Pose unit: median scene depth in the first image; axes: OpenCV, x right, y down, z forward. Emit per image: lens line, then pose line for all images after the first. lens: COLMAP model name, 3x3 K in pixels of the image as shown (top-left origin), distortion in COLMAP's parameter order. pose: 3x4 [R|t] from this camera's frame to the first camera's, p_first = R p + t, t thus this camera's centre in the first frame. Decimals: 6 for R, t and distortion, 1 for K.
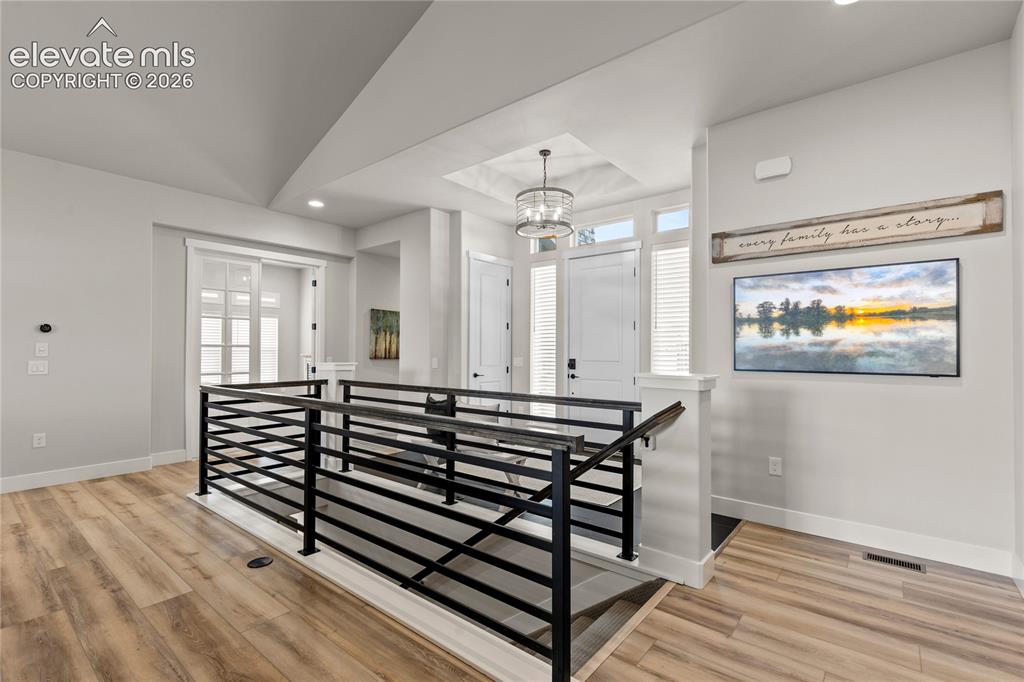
lens RADIAL K [[469.3, 0, 505.3], [0, 469.3, 345.2], [0, 0, 1]] dist [0.009521, -0.002566]
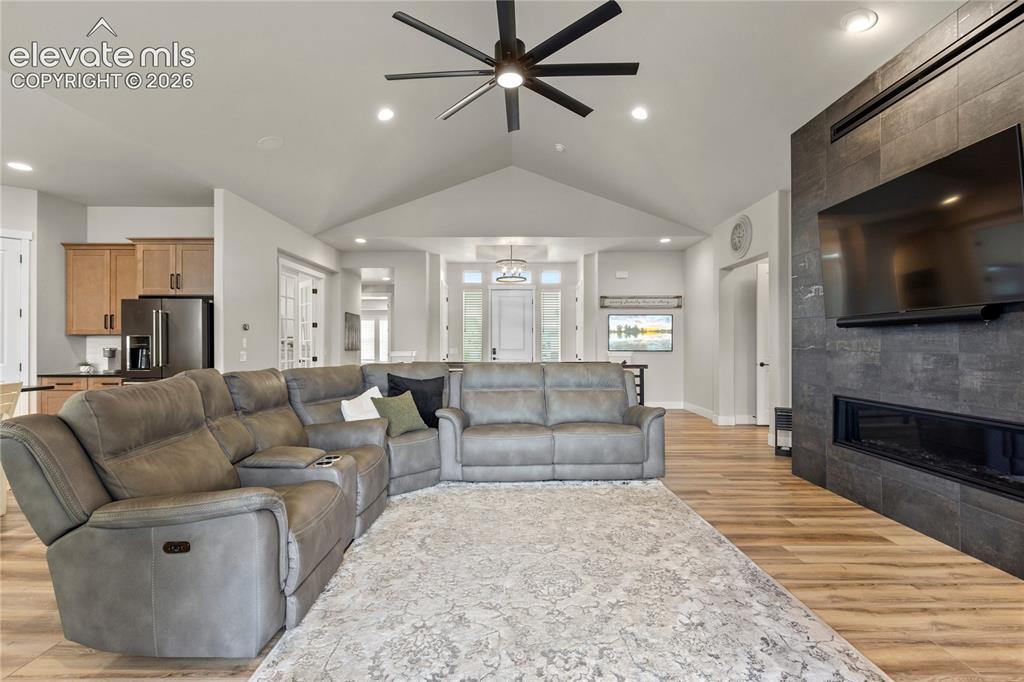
lens RADIAL K [[469.3, 0, 511.1], [0, 469.3, 341.8], [0, 0, 1]] dist [0.009521, -0.002566]
pose [[0.773328, 0.001204, 0.634005, -1.581190], [-0.005076, 0.999978, 0.004293, -0.005566], [-0.633986, -0.006538, 0.773317, -0.647229]]
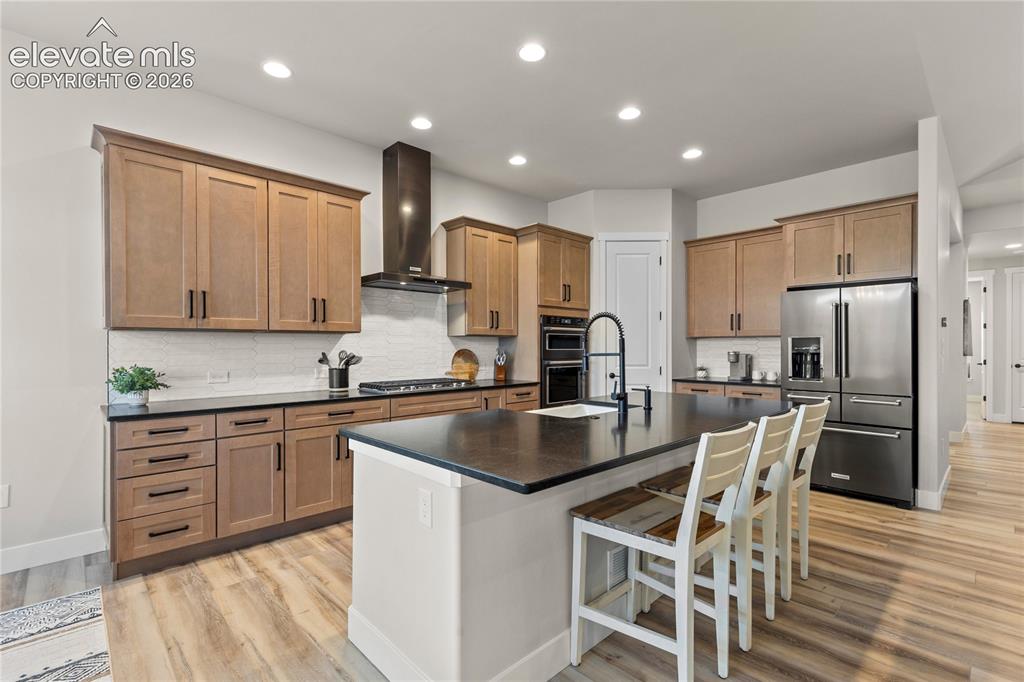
lens RADIAL K [[469.3, 0, 513.7], [0, 469.3, 347.7], [0, 0, 1]] dist [0.009521, -0.002566]
pose [[0.994739, -0.003351, -0.102389, -2.170760], [0.004818, 0.999889, 0.014086, -0.006180], [0.102330, -0.014505, 0.994645, 0.028133]]
